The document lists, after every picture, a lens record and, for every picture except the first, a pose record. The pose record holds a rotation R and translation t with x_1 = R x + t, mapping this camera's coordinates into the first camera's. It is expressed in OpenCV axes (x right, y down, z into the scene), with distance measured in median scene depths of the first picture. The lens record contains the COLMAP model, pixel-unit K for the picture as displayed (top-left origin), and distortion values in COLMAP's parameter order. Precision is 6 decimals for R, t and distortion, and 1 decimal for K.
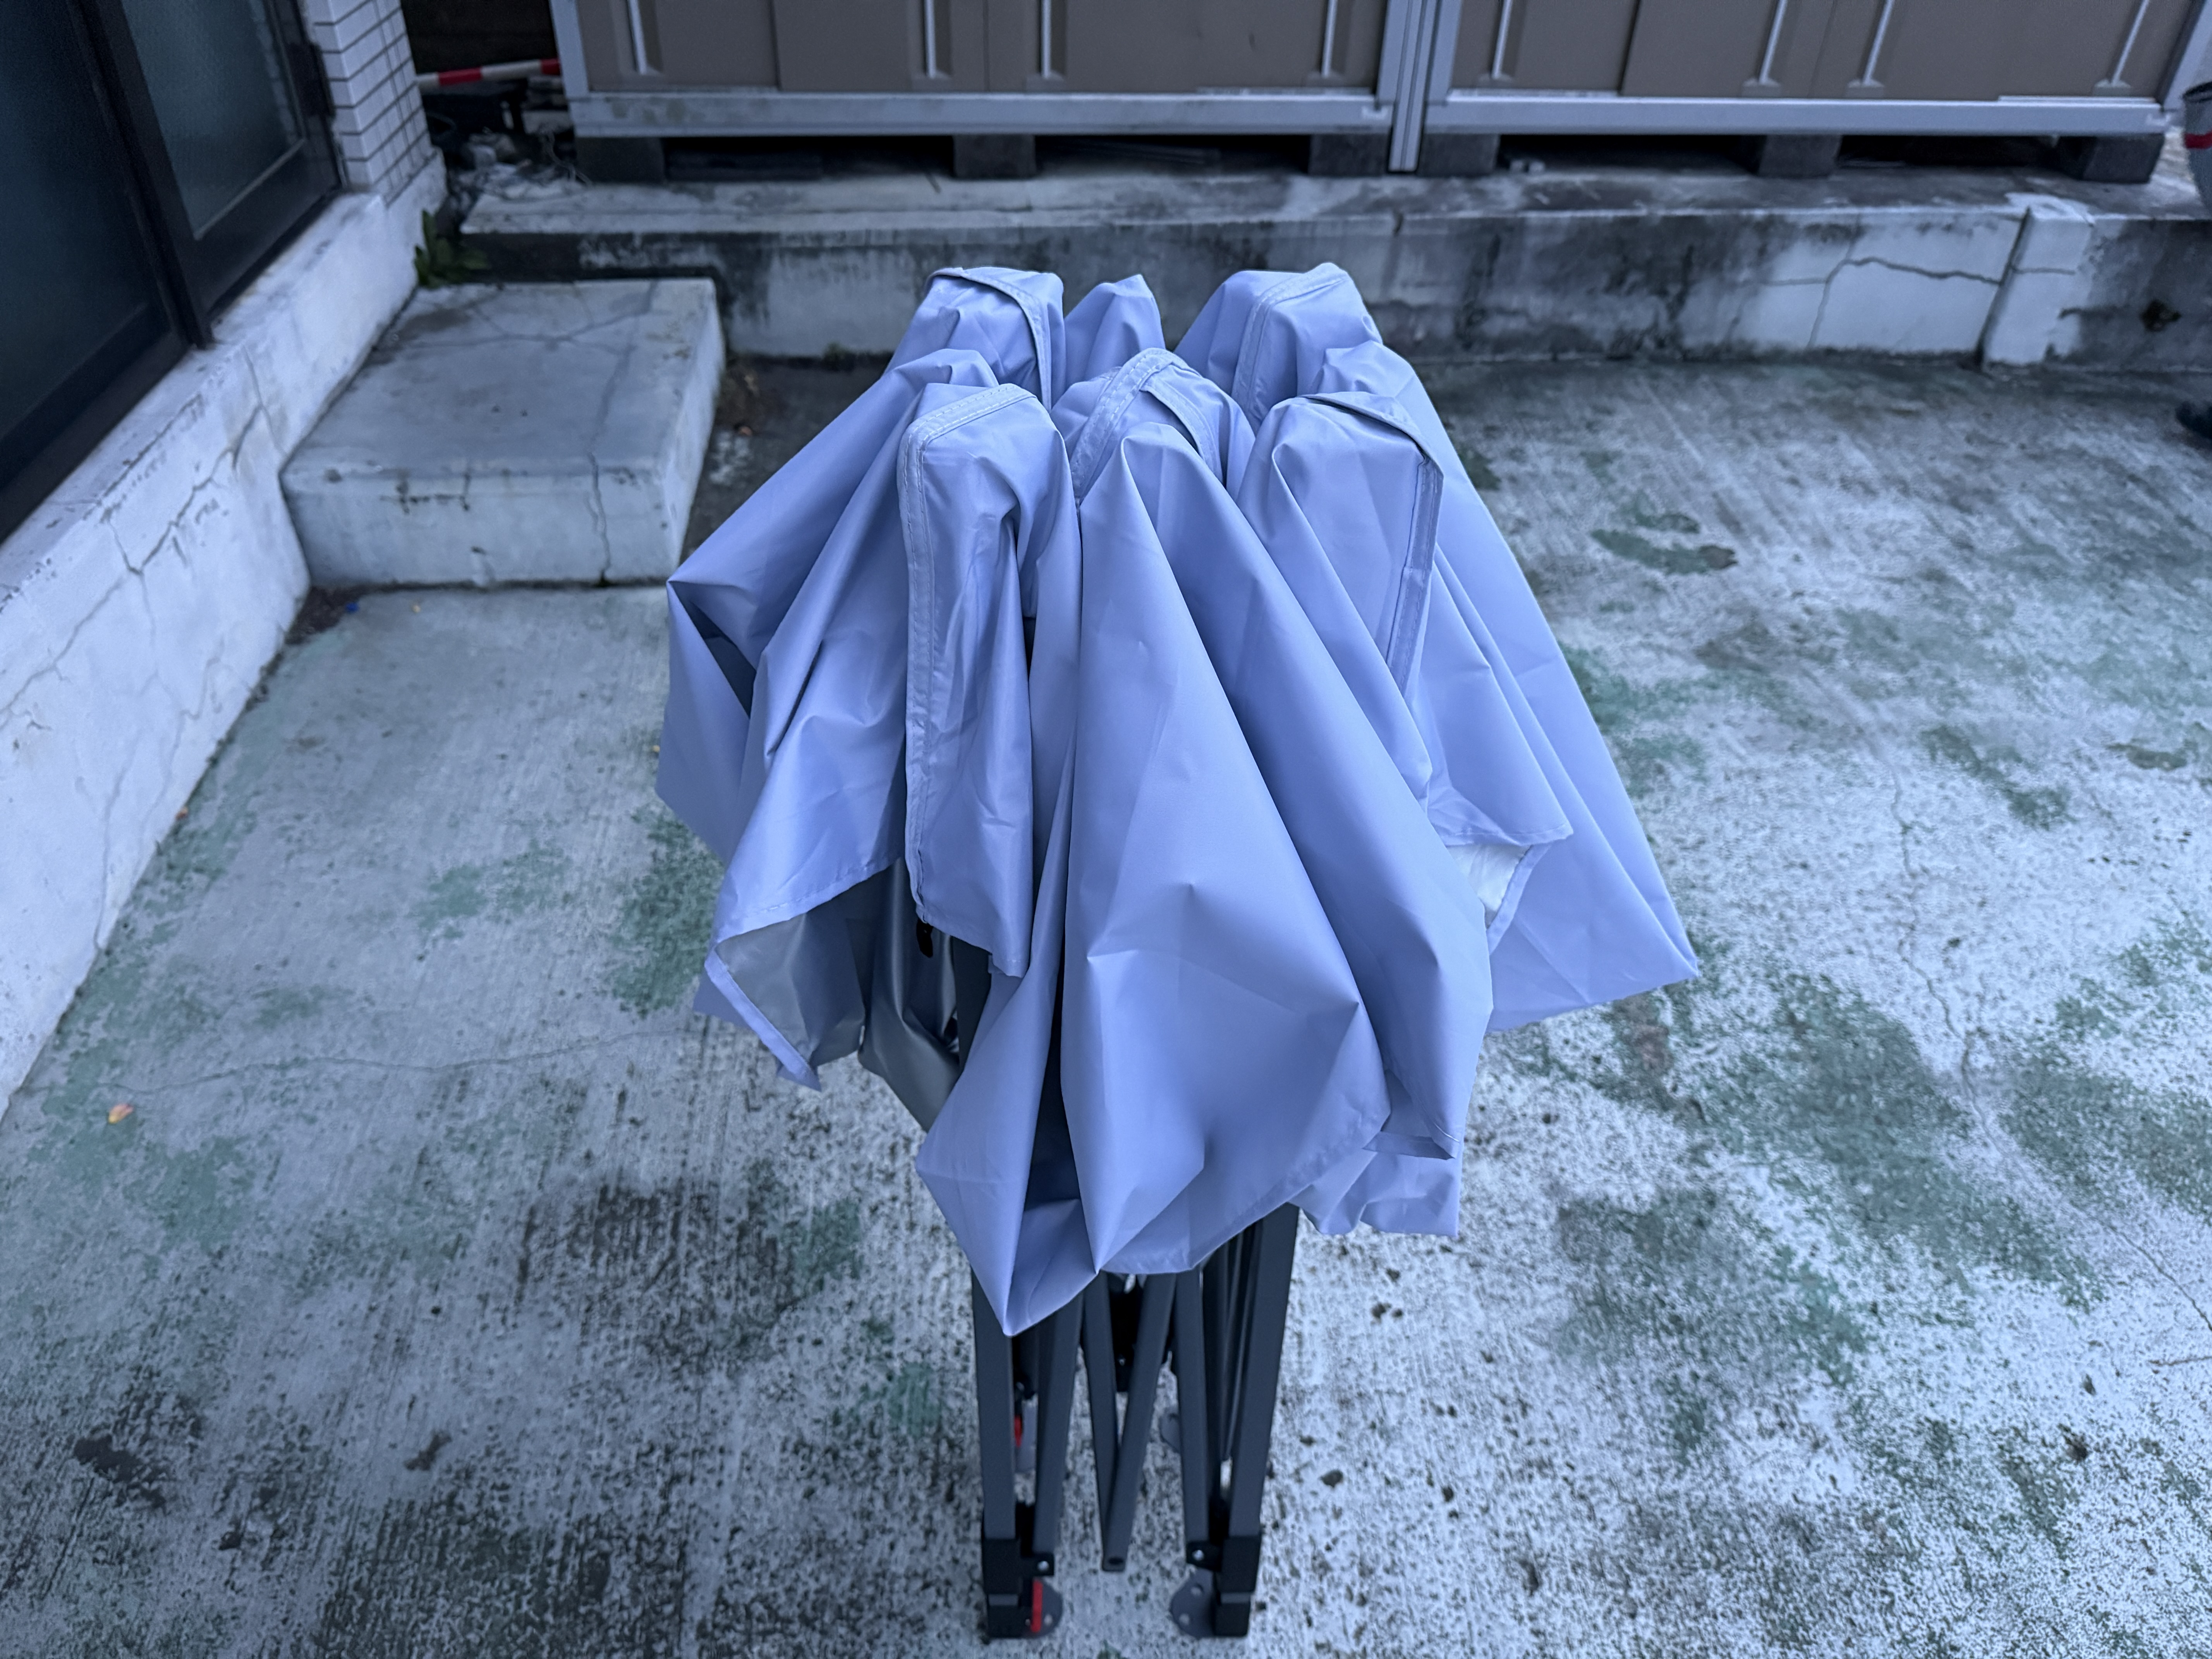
lens RADIAL K [[1592.2, 0, 1109.7], [0, 1592.2, 831.5], [0, 0, 1]] dist [0.009794, -0.022260]
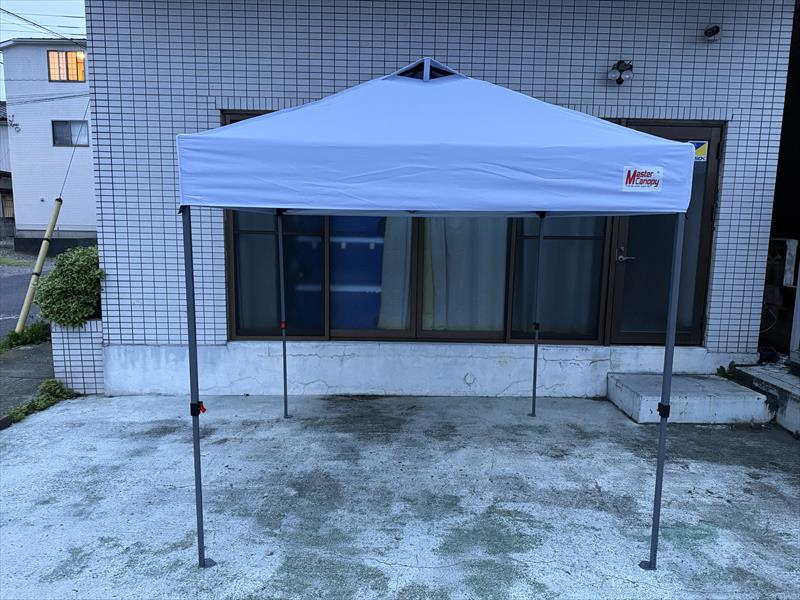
lens RADIAL K [[560.6, 0, 400.0], [0, 560.6, 300.0], [0, 0, 1]] dist [0.108740, -0.161558]
pose [[-0.081702, 0.110131, -0.990553, 1.763843], [-0.619628, 0.772841, 0.137033, -0.323605], [0.780632, 0.624970, 0.005097, 0.430944]]
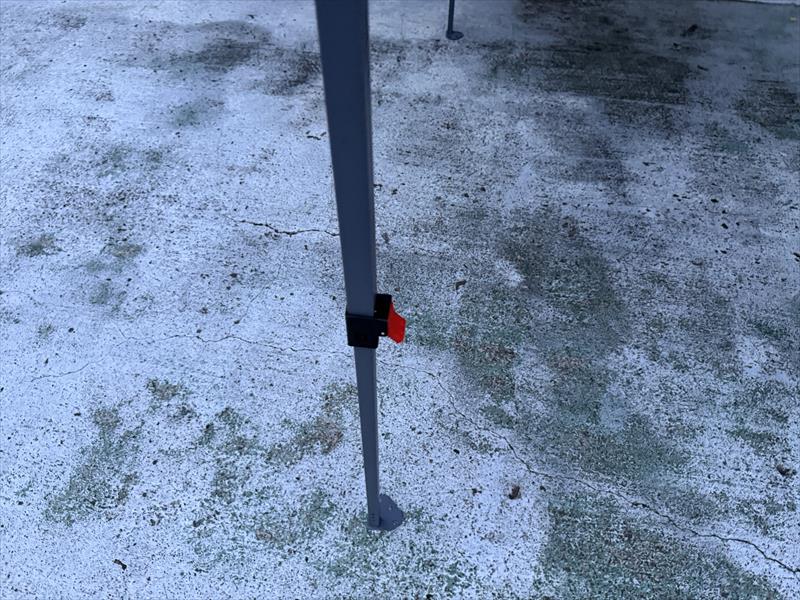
lens RADIAL K [[575.8, 0, 401.3], [0, 575.8, 300.7], [0, 0, 1]] dist [0.009794, -0.022260]
pose [[-0.218781, 0.758432, -0.613935, 0.811662], [-0.622376, 0.376117, 0.686429, 0.068869], [0.751521, 0.532276, 0.389742, 0.141813]]
